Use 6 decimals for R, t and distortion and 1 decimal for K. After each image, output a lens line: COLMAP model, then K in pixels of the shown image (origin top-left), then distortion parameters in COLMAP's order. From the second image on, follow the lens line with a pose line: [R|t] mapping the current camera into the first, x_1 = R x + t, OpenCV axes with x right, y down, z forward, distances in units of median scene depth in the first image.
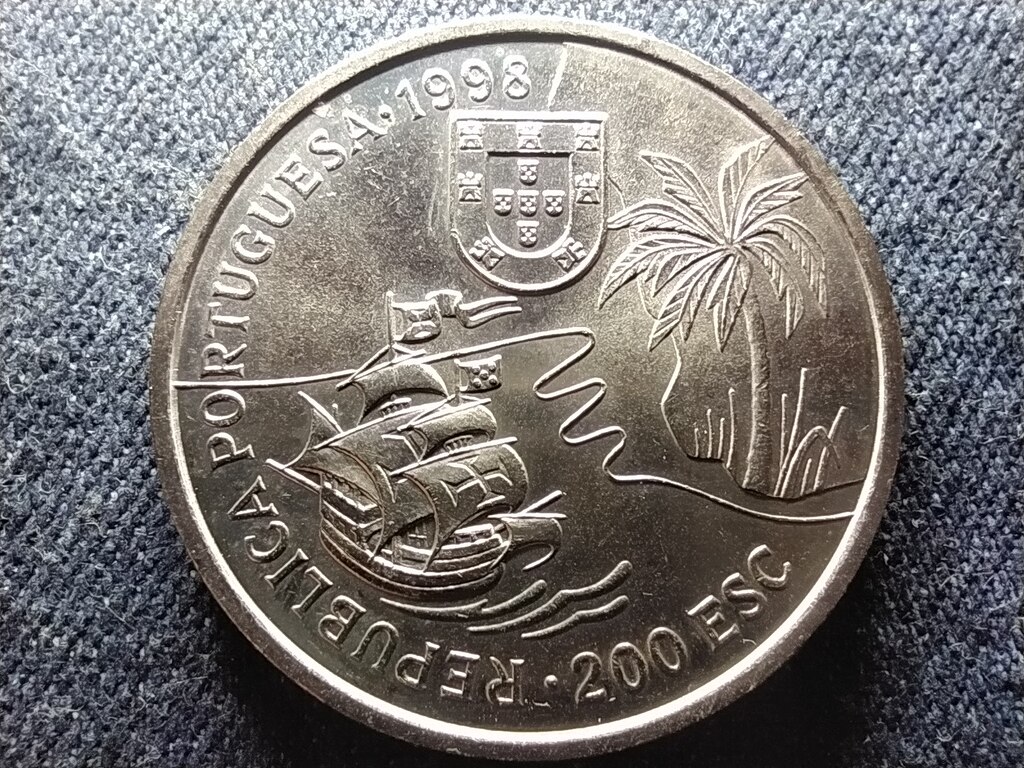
lens RADIAL K [[846.5, 0, 508.5], [0, 846.5, 382.1], [0, 0, 1]] dist [0.065833, -0.093071]
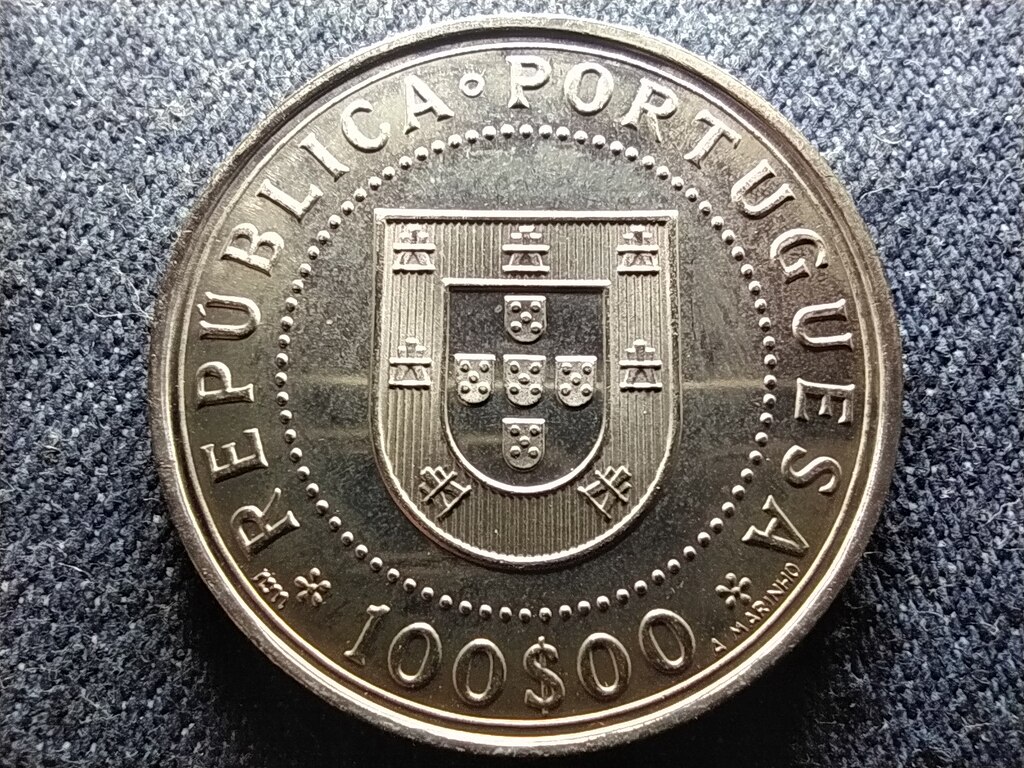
lens RADIAL K [[797.0, 0, 513.4], [0, 797.0, 389.3], [0, 0, 1]] dist [0.057861, -0.071993]
pose [[0.999371, 0.034609, -0.007716, 0.015900], [-0.034640, 0.999392, -0.003893, 0.070274], [0.007577, 0.004157, 0.999963, 0.126732]]
